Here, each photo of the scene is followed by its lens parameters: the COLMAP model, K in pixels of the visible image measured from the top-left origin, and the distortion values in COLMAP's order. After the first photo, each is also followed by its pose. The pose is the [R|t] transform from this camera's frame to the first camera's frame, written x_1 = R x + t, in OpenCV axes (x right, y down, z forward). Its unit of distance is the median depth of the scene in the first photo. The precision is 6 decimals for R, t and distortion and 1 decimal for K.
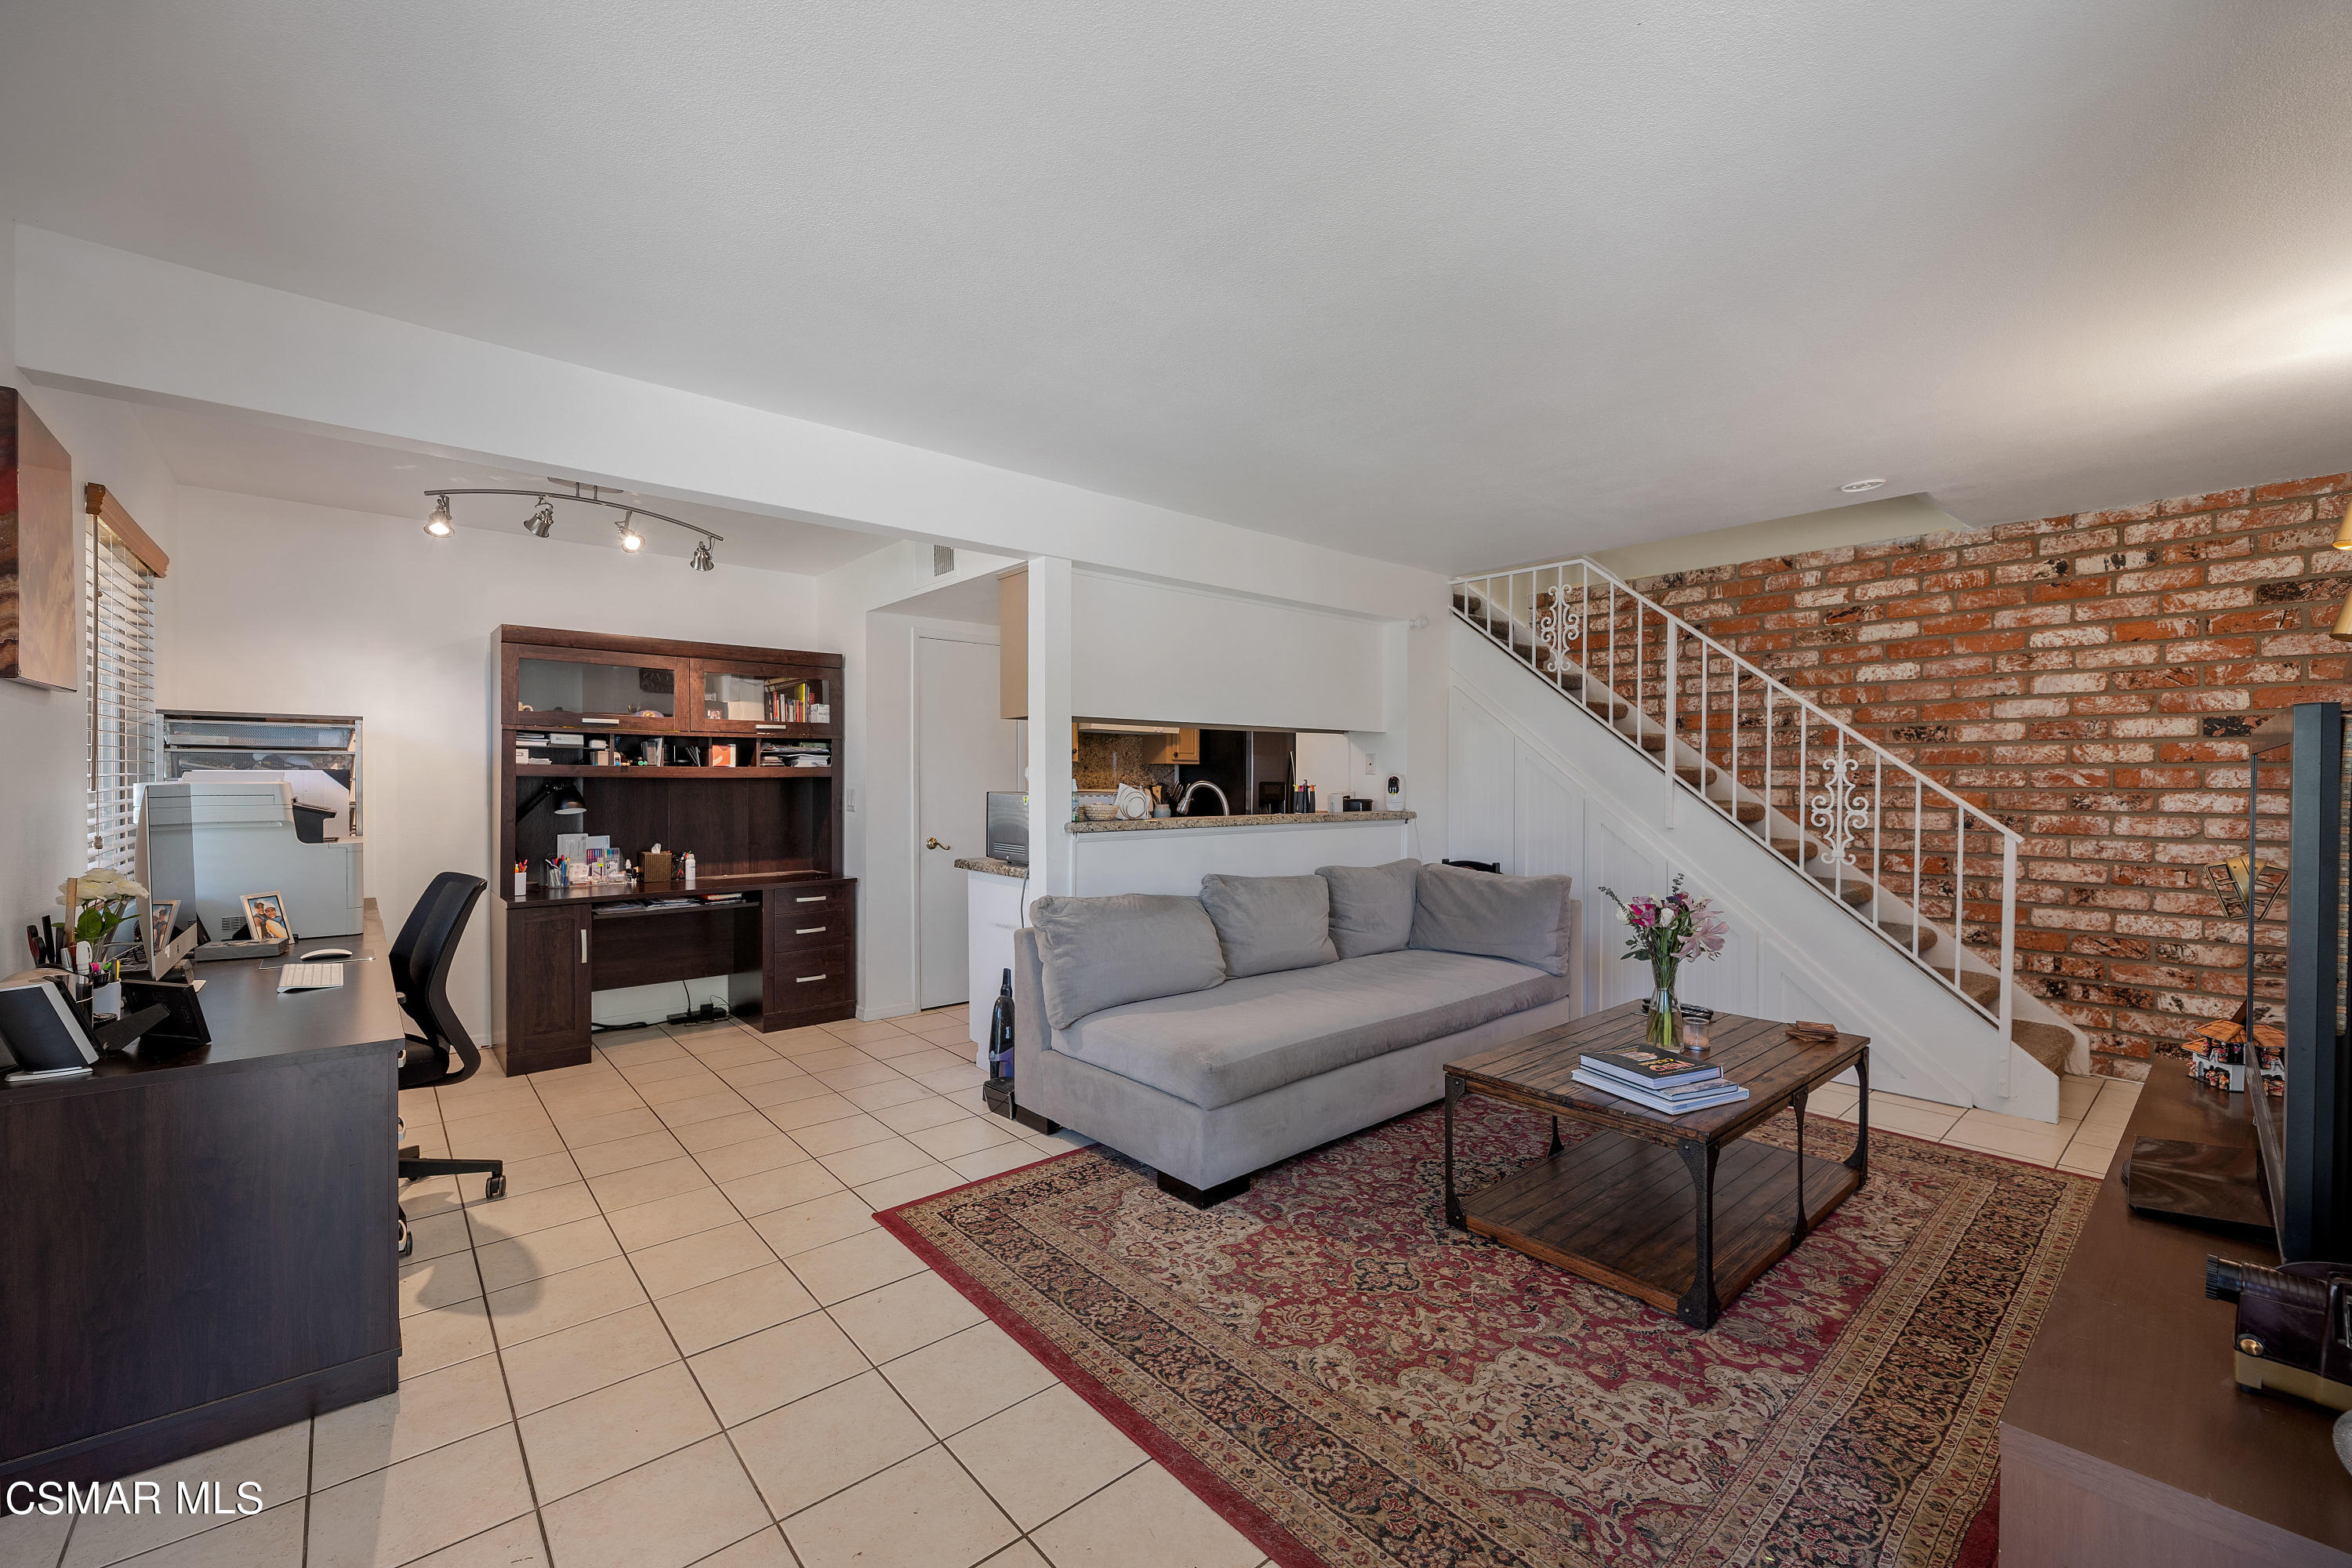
lens RADIAL K [[947.2, 0, 1181.7], [0, 947.2, 787.8], [0, 0, 1]] dist [0.005644, -0.000685]
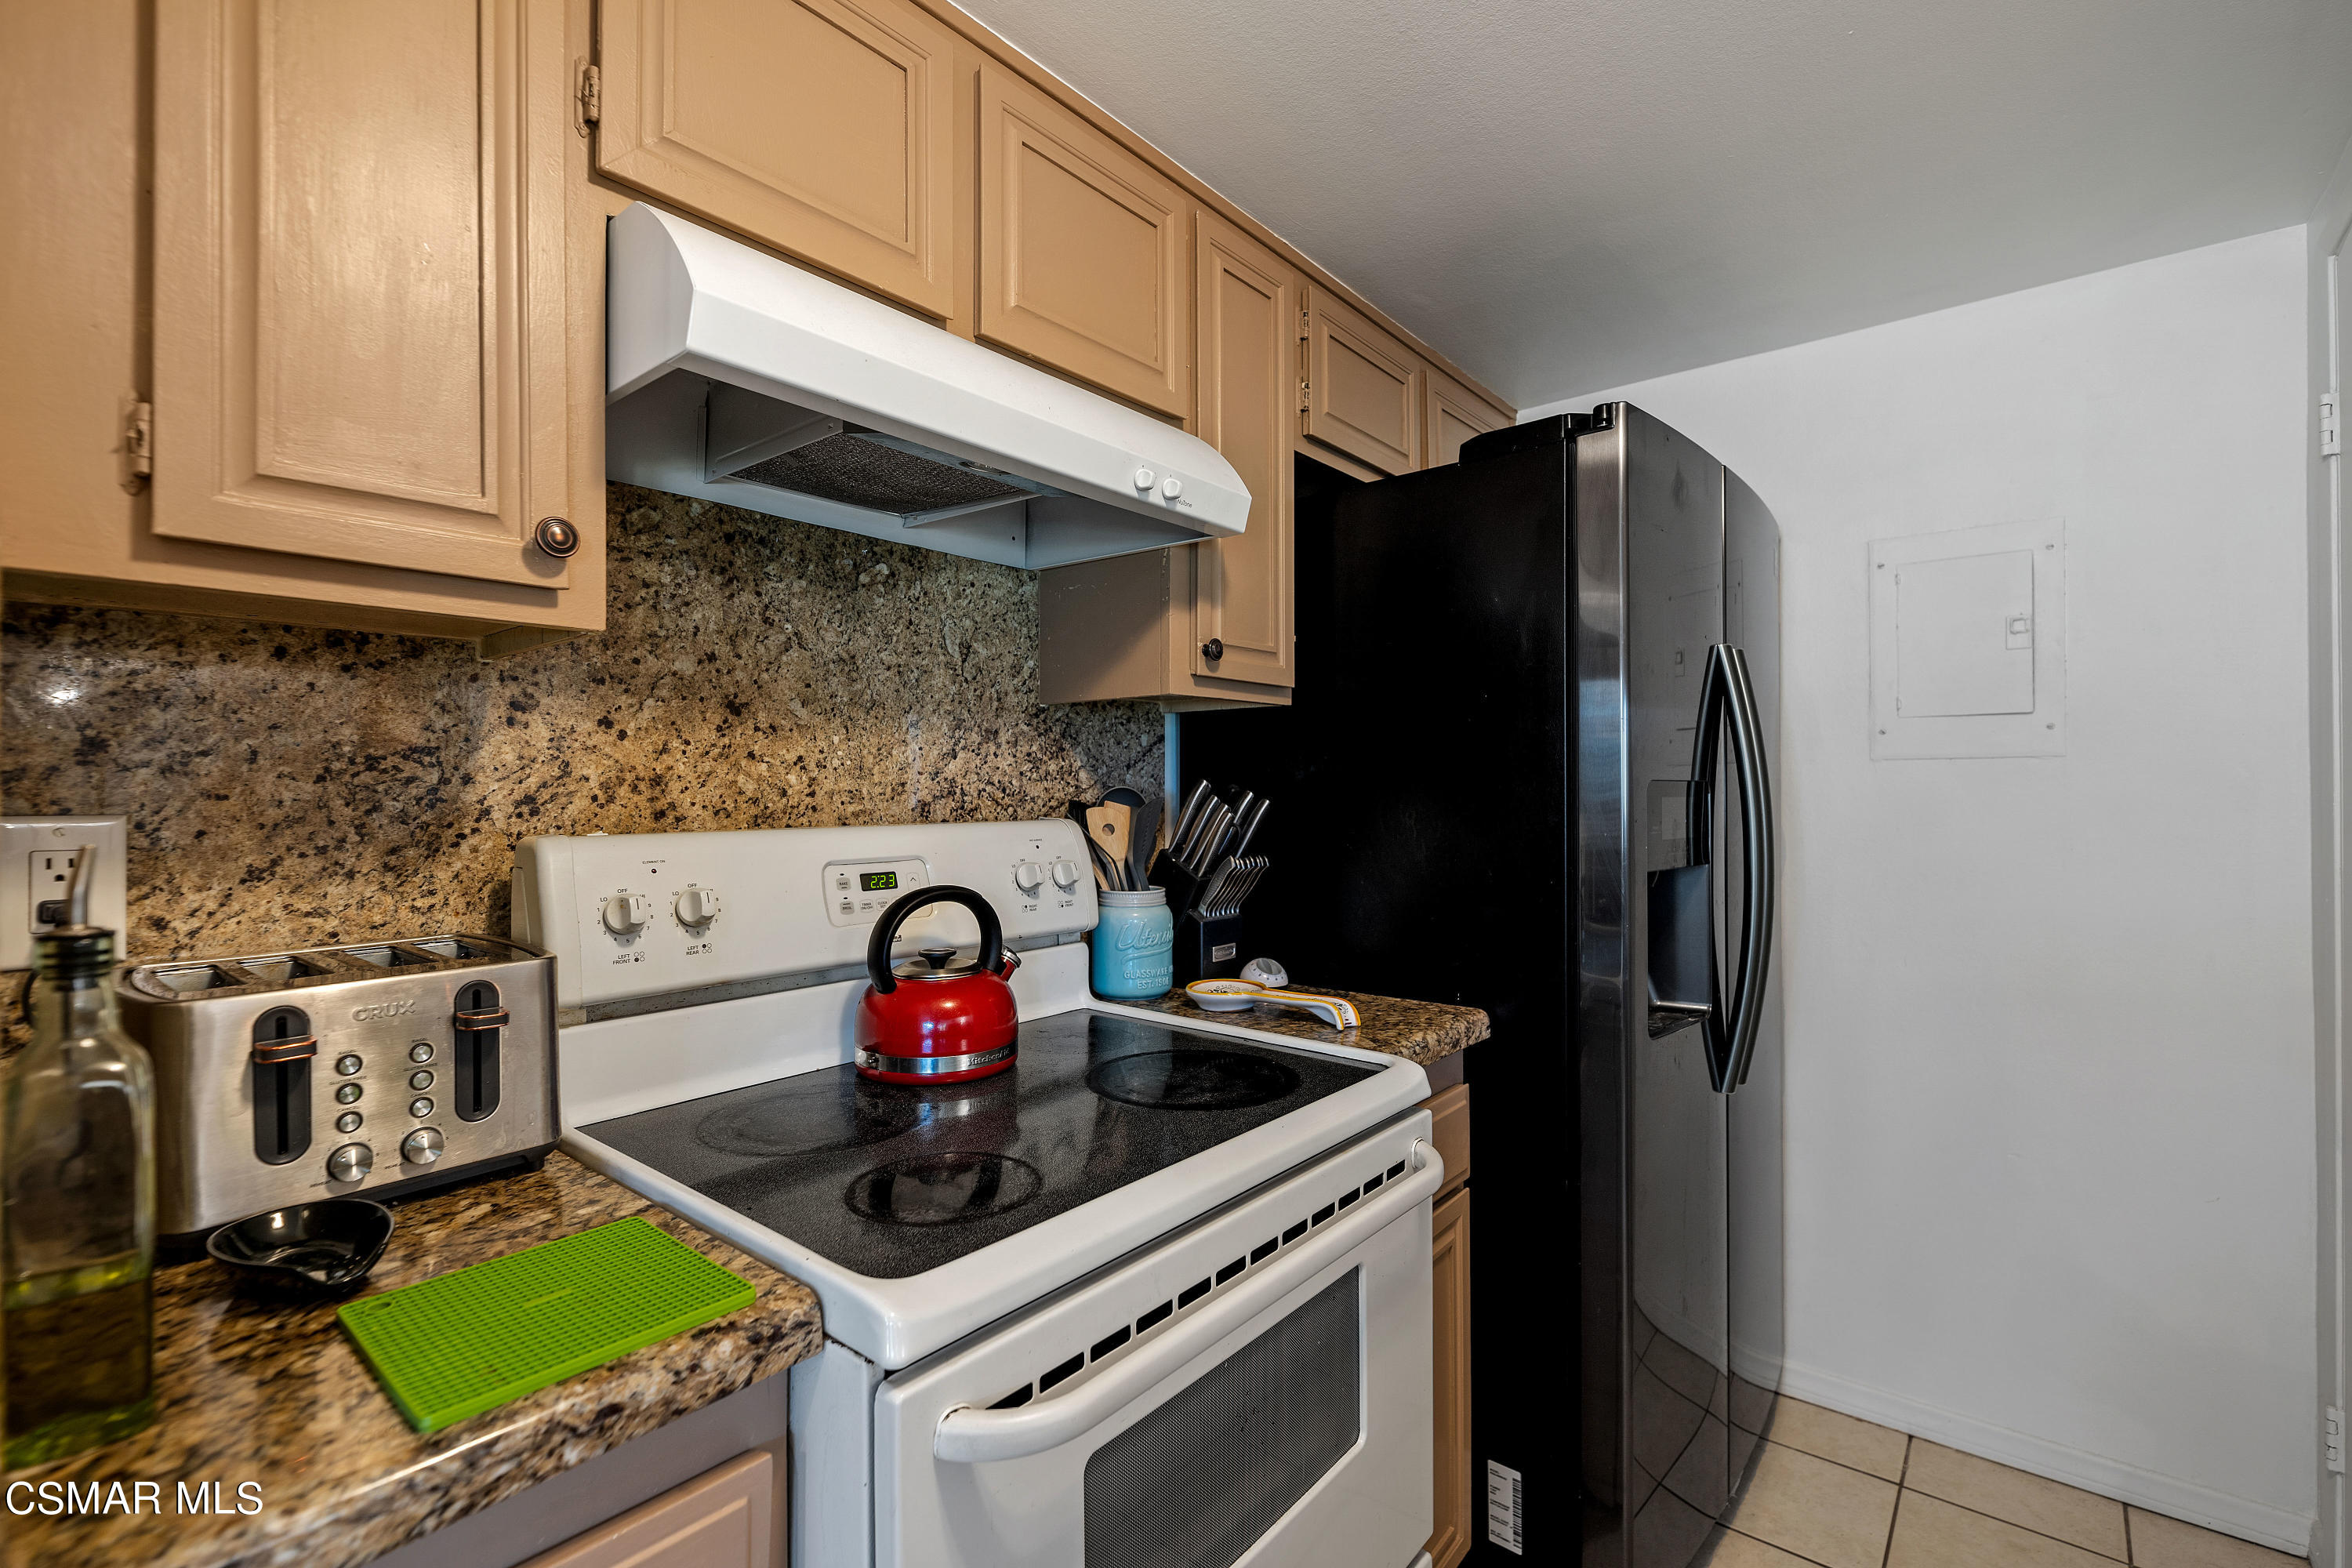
lens RADIAL K [[1043.8, 0, 1188.0], [0, 1043.8, 784.5], [0, 0, 1]] dist [-0.008645, 0.001838]
pose [[0.986280, -0.008785, 0.164846, -0.087679], [0.011058, 0.999856, -0.012879, -0.006313], [-0.164710, 0.014525, 0.986235, 1.414680]]
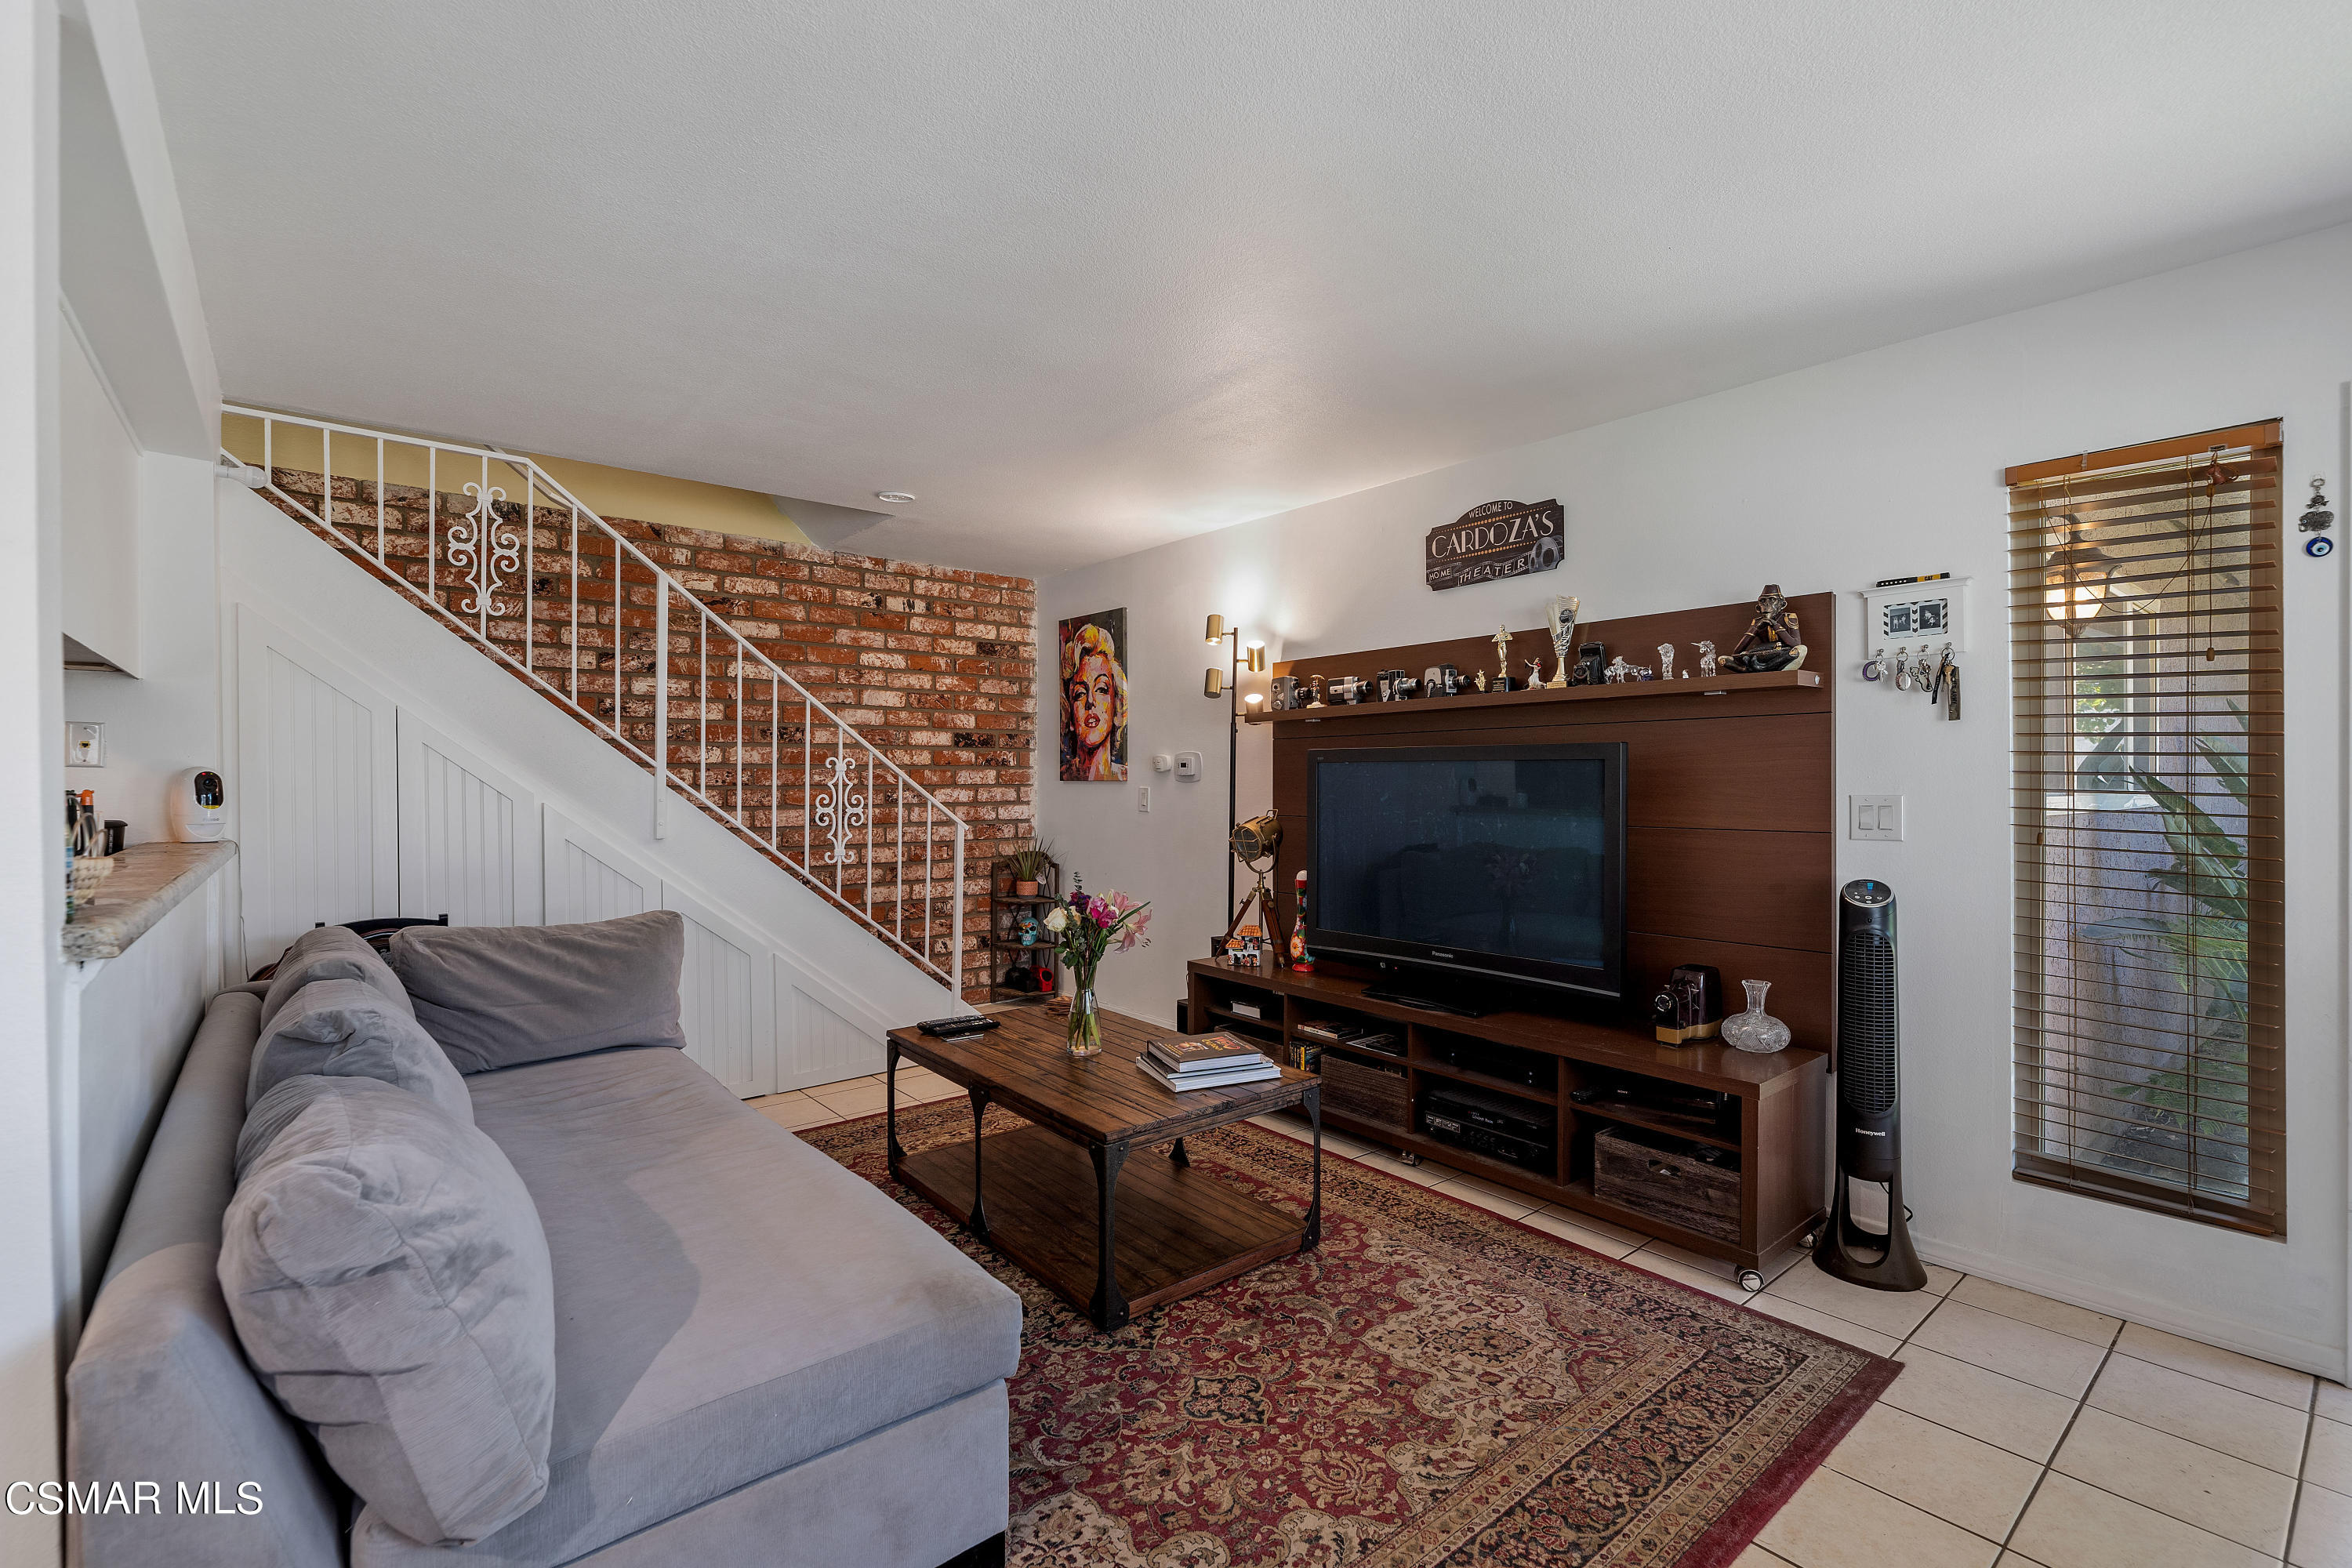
lens RADIAL K [[1043.8, 0, 1182.7], [0, 1043.8, 794.2], [0, 0, 1]] dist [-0.008645, 0.001838]
pose [[0.020139, -0.014751, 0.999688, -0.417817], [0.010847, 0.999836, 0.014535, -0.003883], [-0.999738, 0.010551, 0.020295, 0.648542]]
